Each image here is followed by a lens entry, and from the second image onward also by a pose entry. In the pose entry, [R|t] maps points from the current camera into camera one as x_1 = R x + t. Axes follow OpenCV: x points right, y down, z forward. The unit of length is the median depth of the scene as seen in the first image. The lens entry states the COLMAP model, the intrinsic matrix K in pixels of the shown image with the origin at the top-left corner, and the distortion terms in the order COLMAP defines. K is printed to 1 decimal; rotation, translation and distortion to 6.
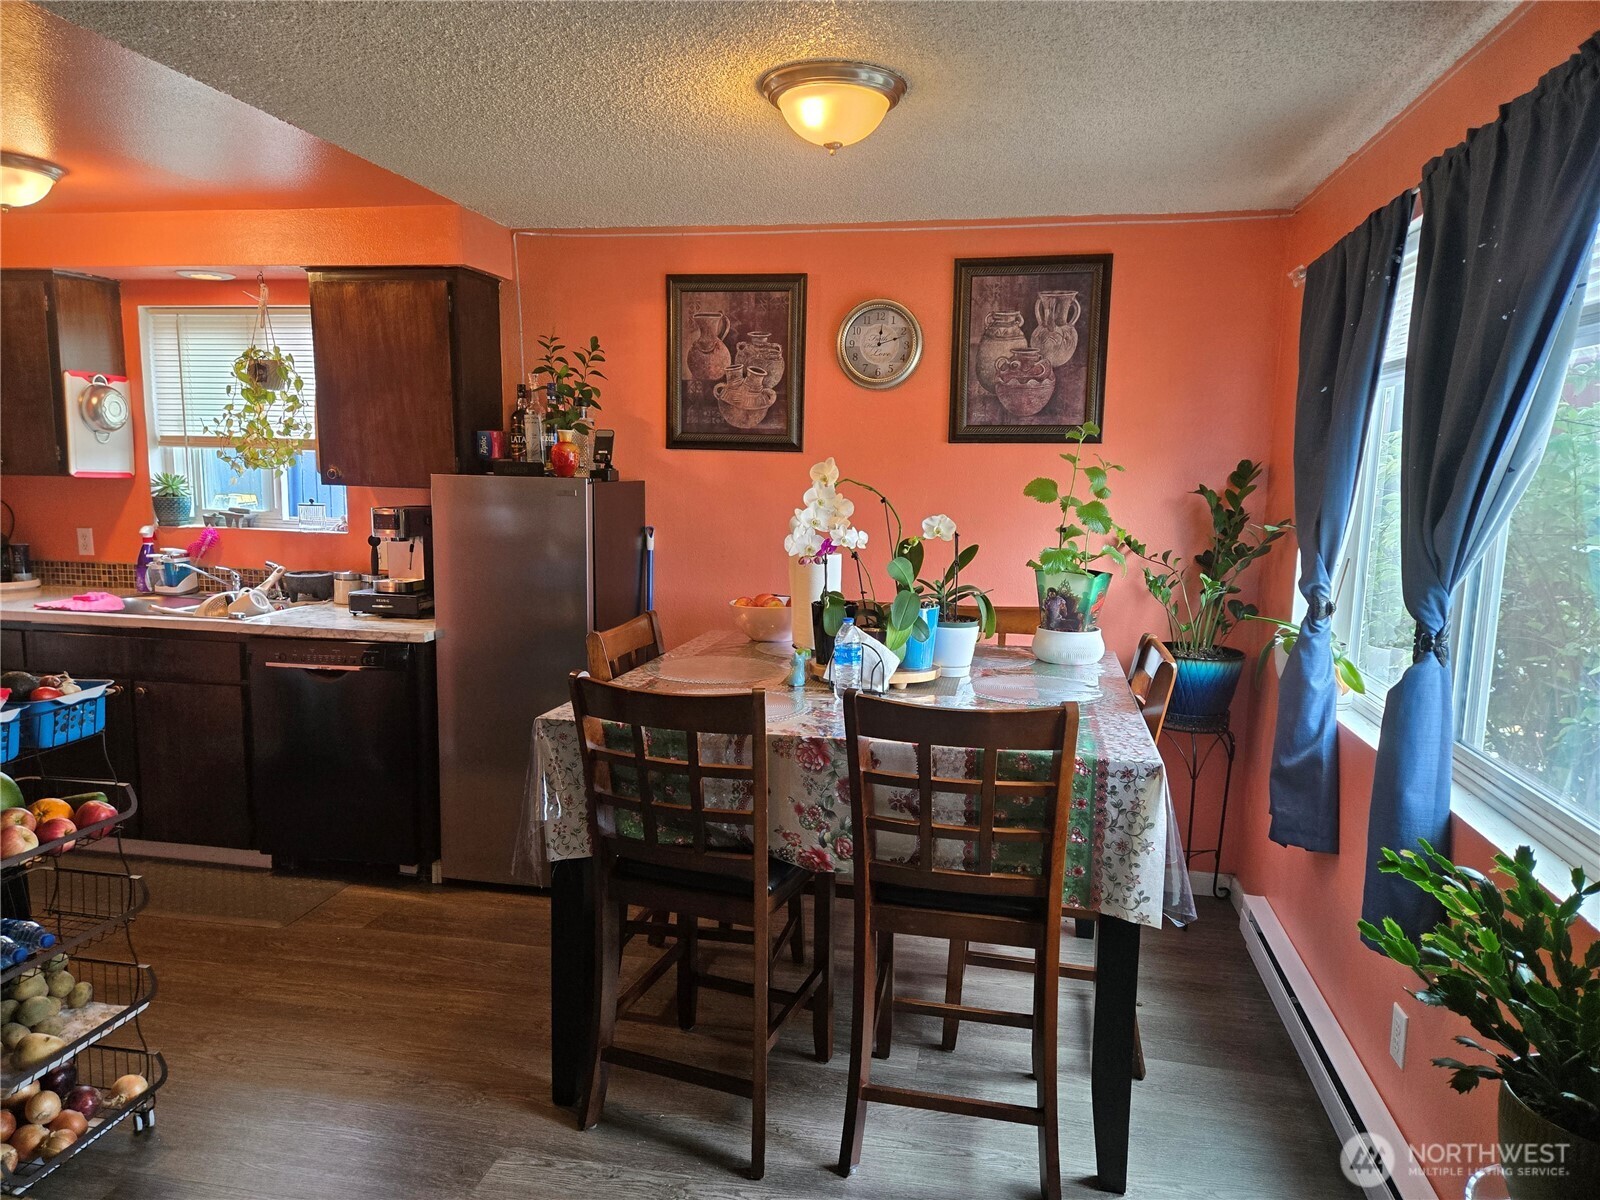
lens RADIAL K [[1058.9, 0, 799.8], [0, 1058.9, 617.4], [0, 0, 1]] dist [0.088235, -0.081045]
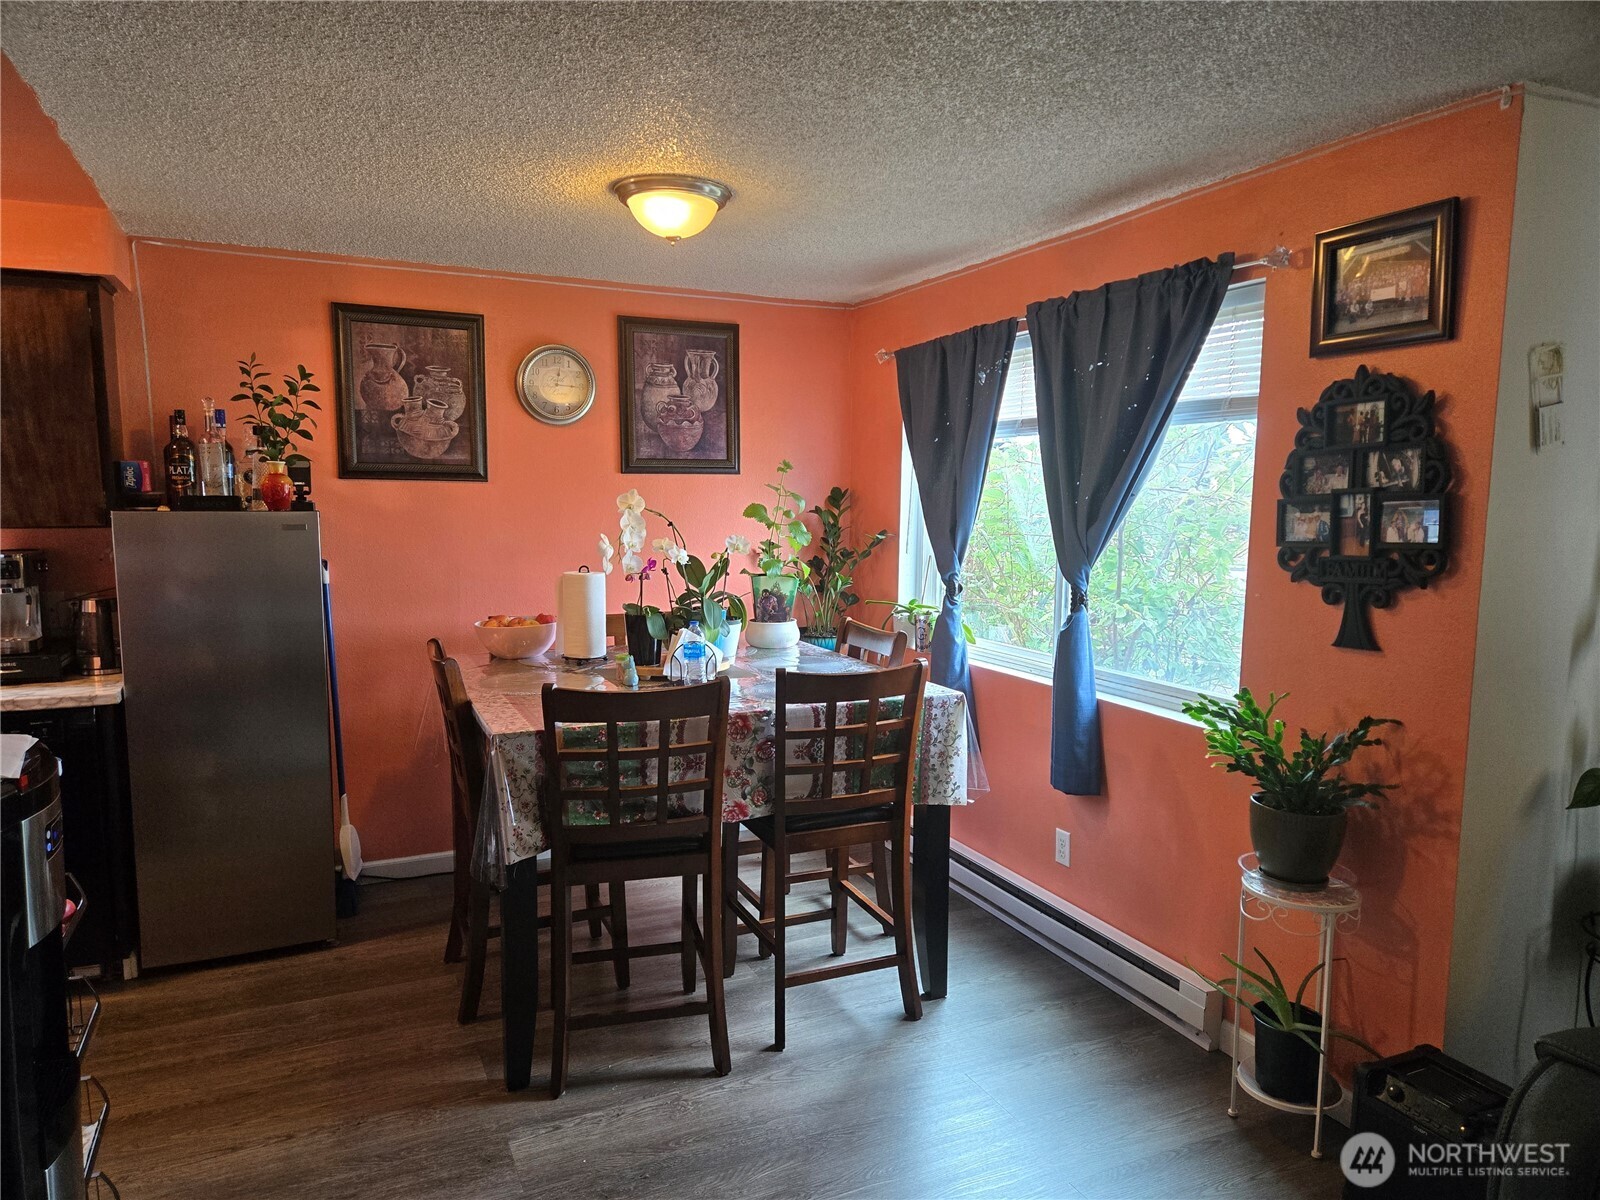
lens RADIAL K [[1058.9, 0, 799.8], [0, 1058.9, 617.4], [0, 0, 1]] dist [0.088235, -0.081045]
pose [[0.812137, -0.083721, 0.577429, -0.380496], [0.093144, 0.995563, 0.013342, -0.005818], [-0.575985, 0.042948, 0.816332, -0.045491]]
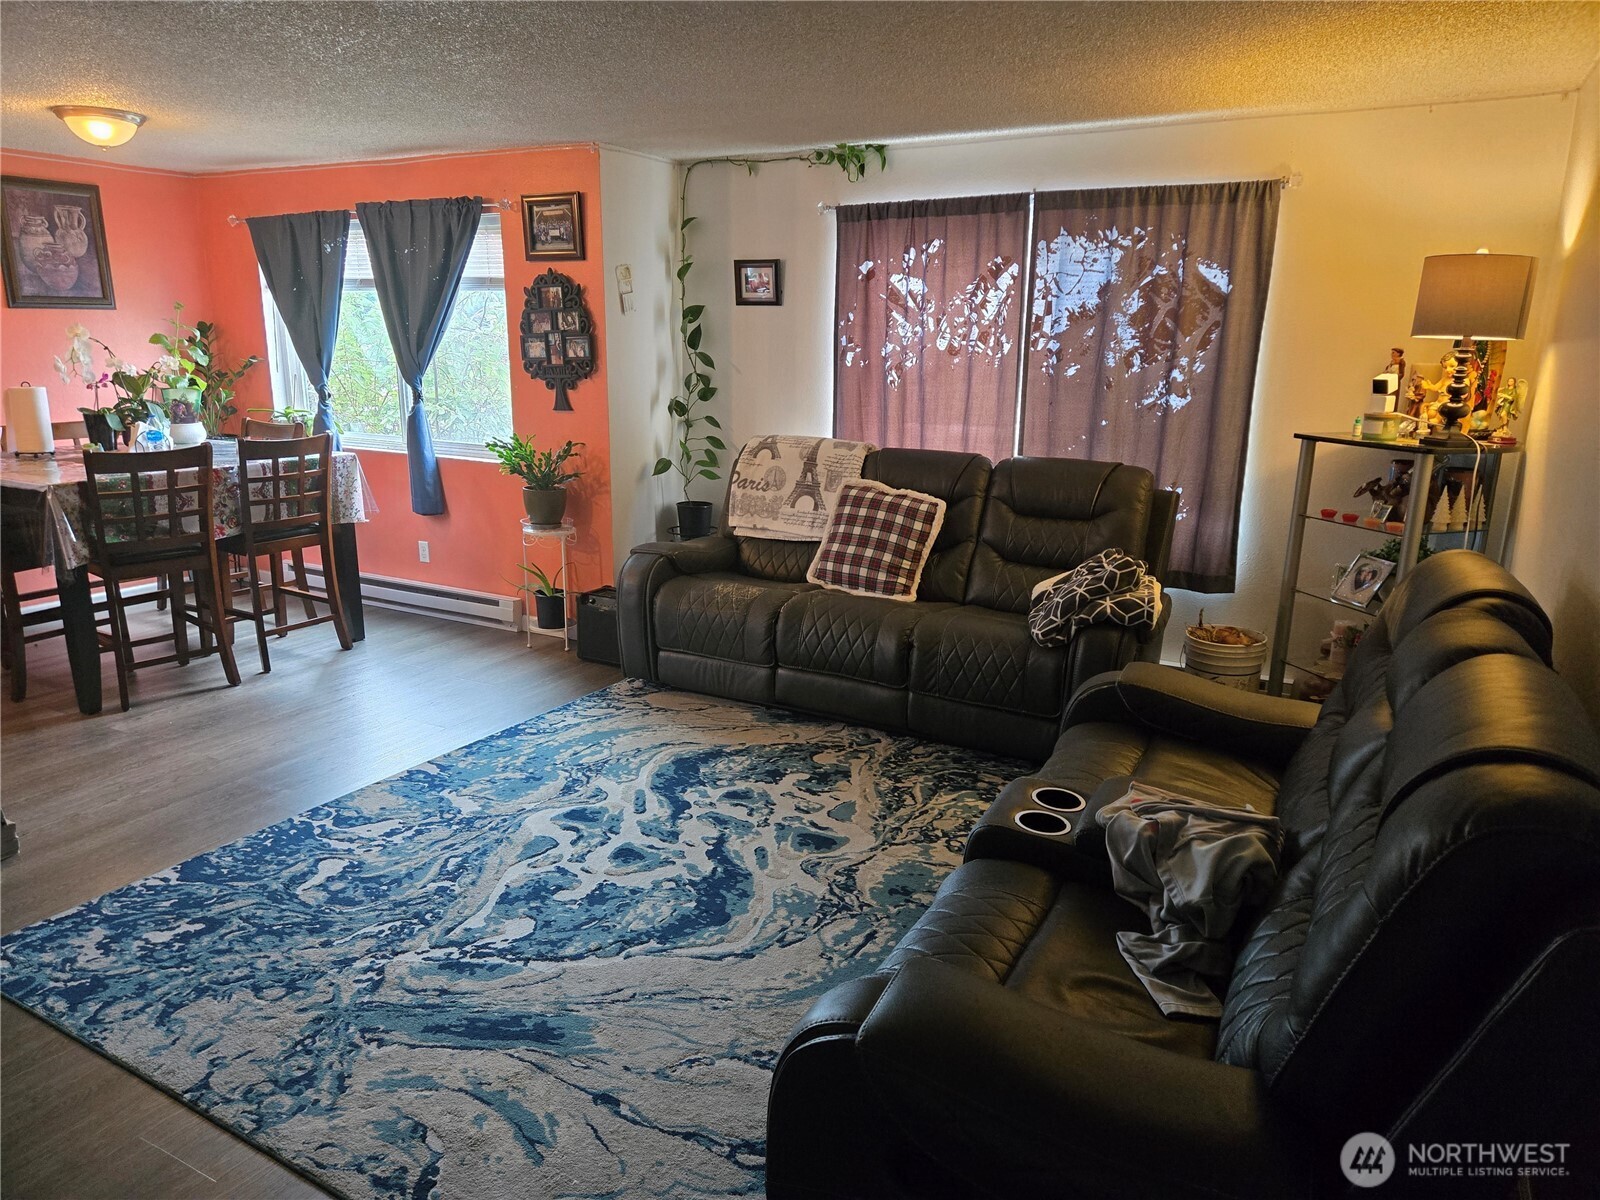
lens RADIAL K [[1075.3, 0, 800.8], [0, 1075.3, 605.6], [0, 0, 1]] dist [0.094559, -0.088695]
pose [[0.312211, -0.245834, 0.917655, -0.949557], [0.131200, 0.967841, 0.214641, 0.038341], [-0.940910, 0.053383, 0.334424, -0.431200]]
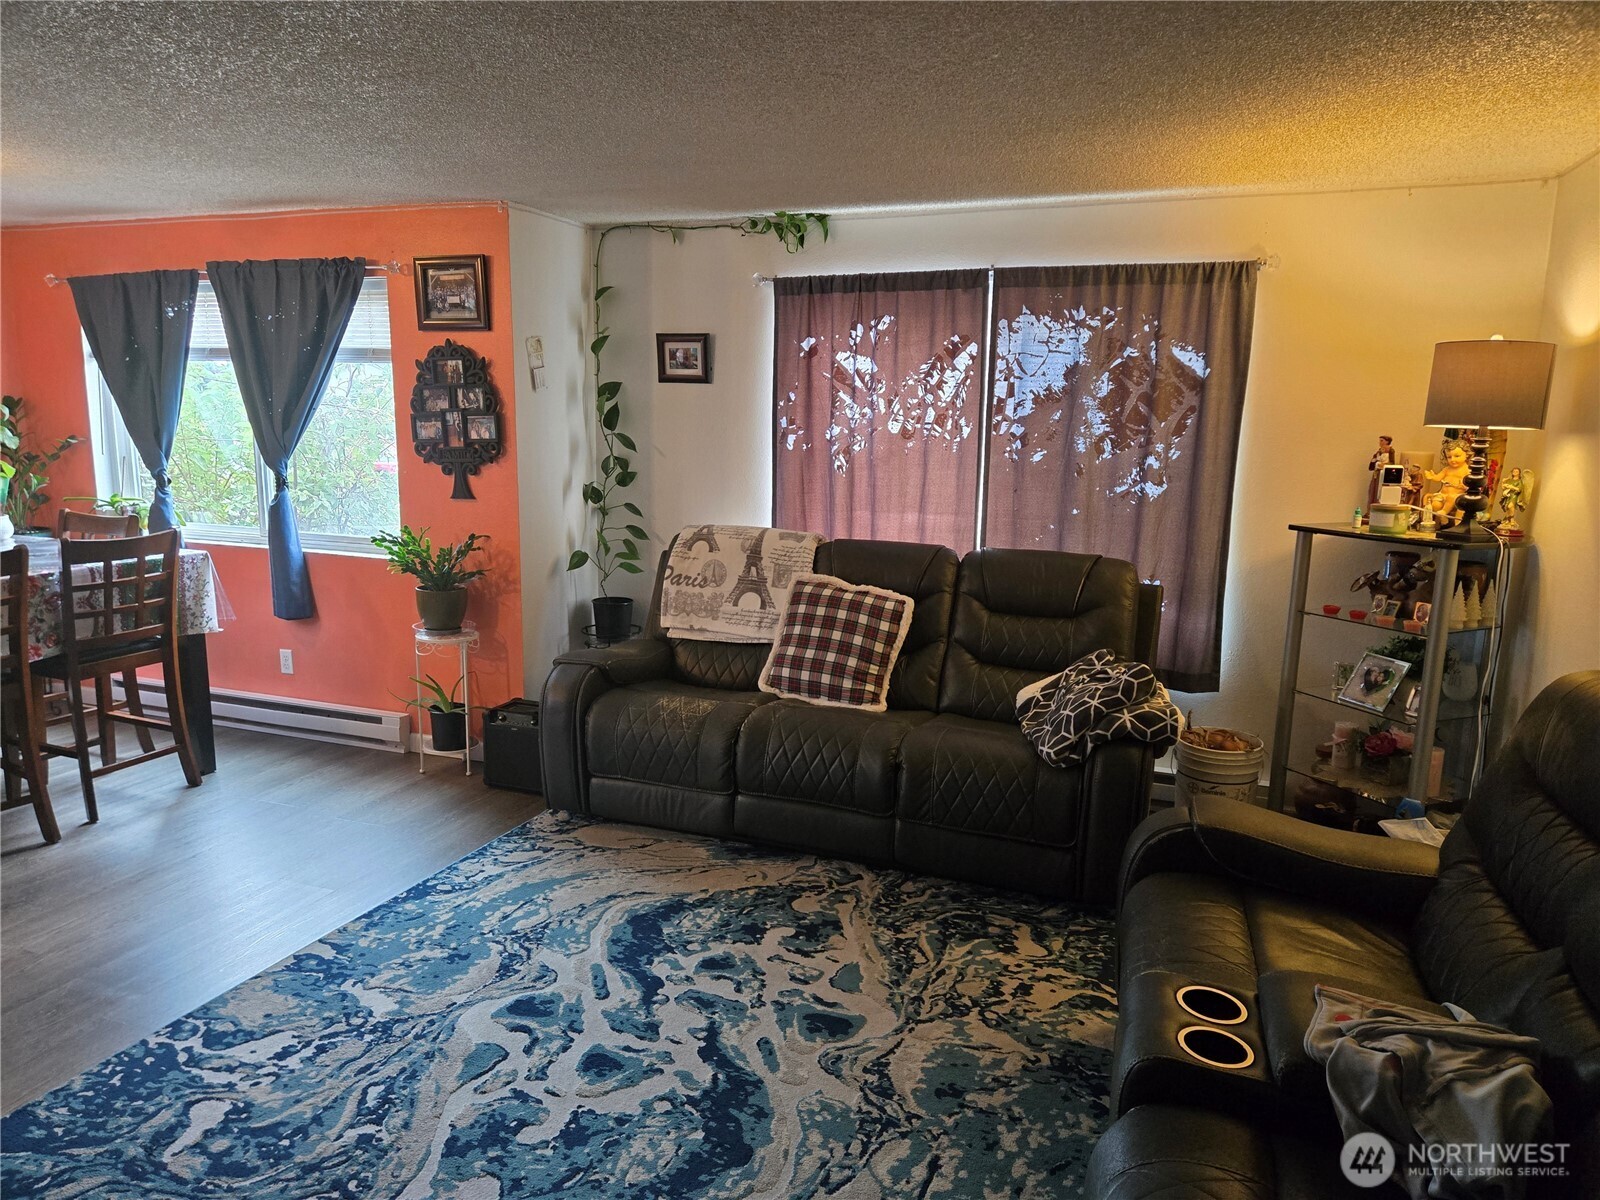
lens RADIAL K [[1077.5, 0, 798.2], [0, 1077.5, 610.6], [0, 0, 1]] dist [0.095160, -0.091576]
pose [[0.176660, -0.195318, 0.964698, -0.841949], [0.127873, 0.976361, 0.174262, 0.012585], [-0.975930, 0.092574, 0.197460, -0.289520]]
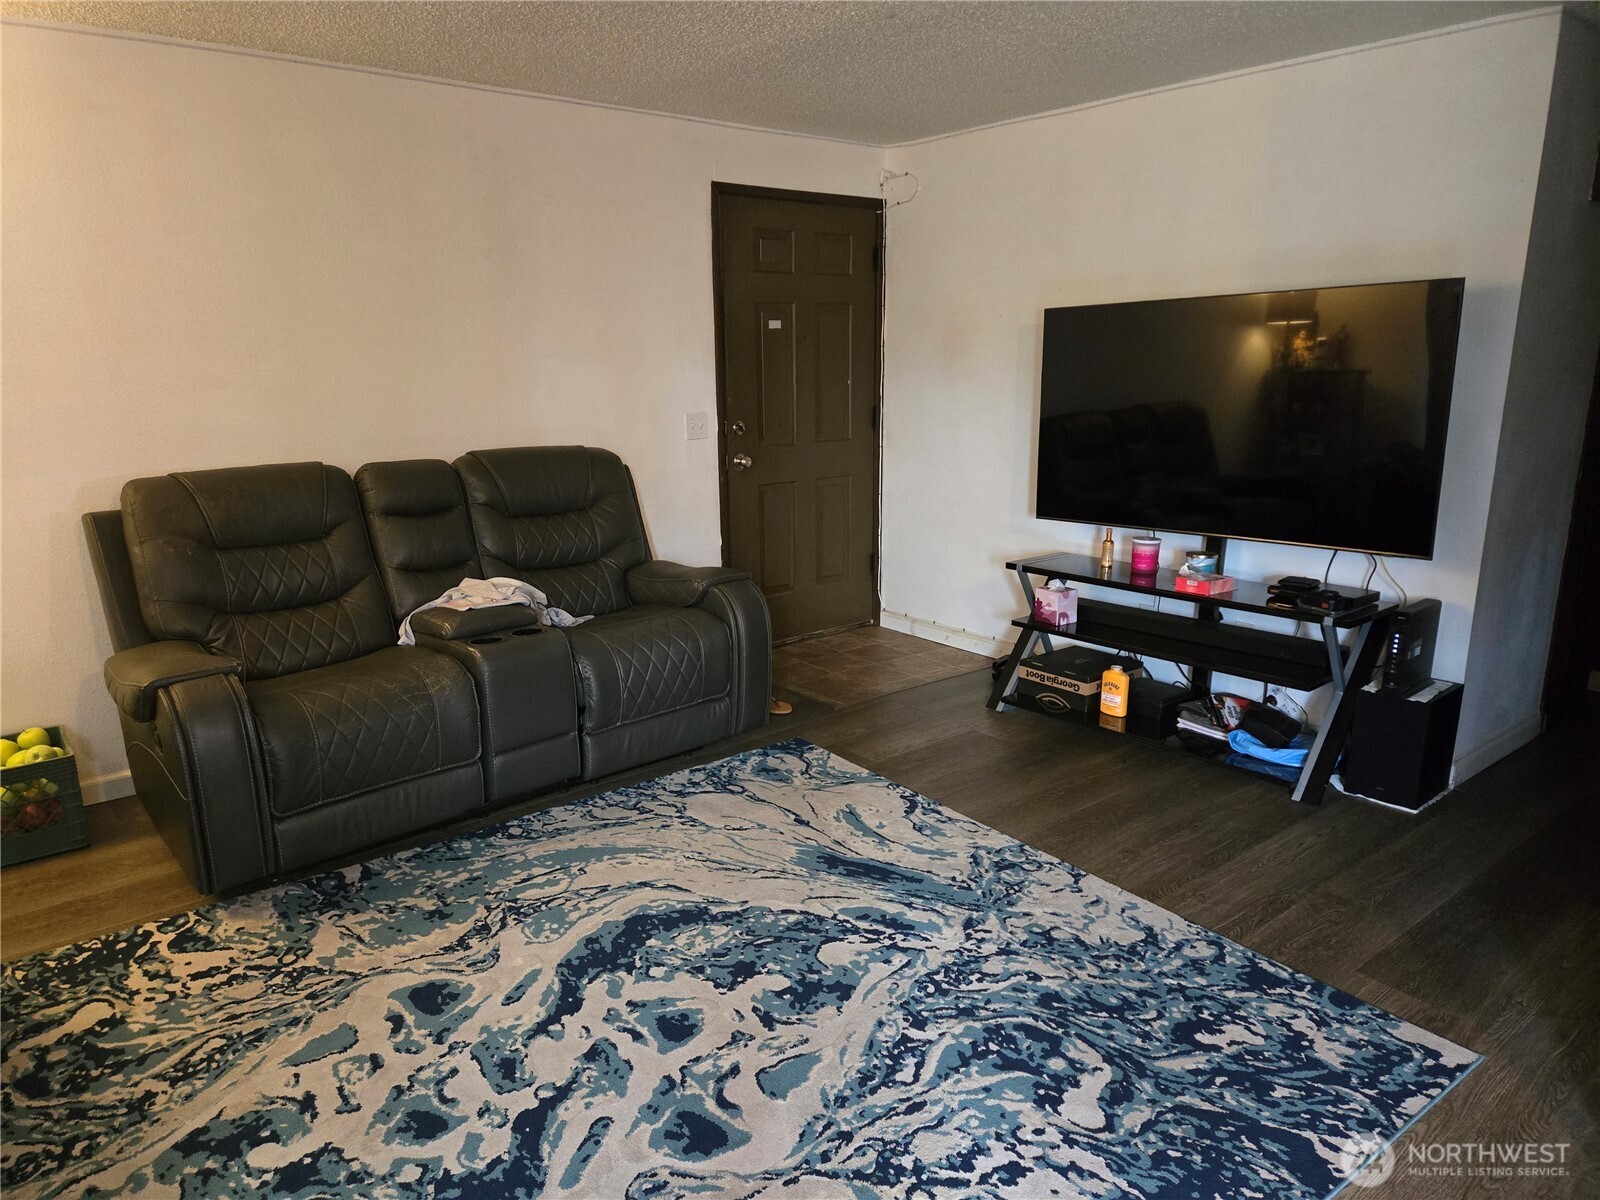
lens RADIAL K [[1054.8, 0, 782.1], [0, 1054.8, 601.2], [0, 0, 1]] dist [0.086921, -0.080254]
pose [[-0.652675, 0.160031, -0.740544, 0.114220], [-0.115362, 0.945049, 0.305899, -0.027469], [0.748804, 0.285083, -0.598348, 0.332498]]
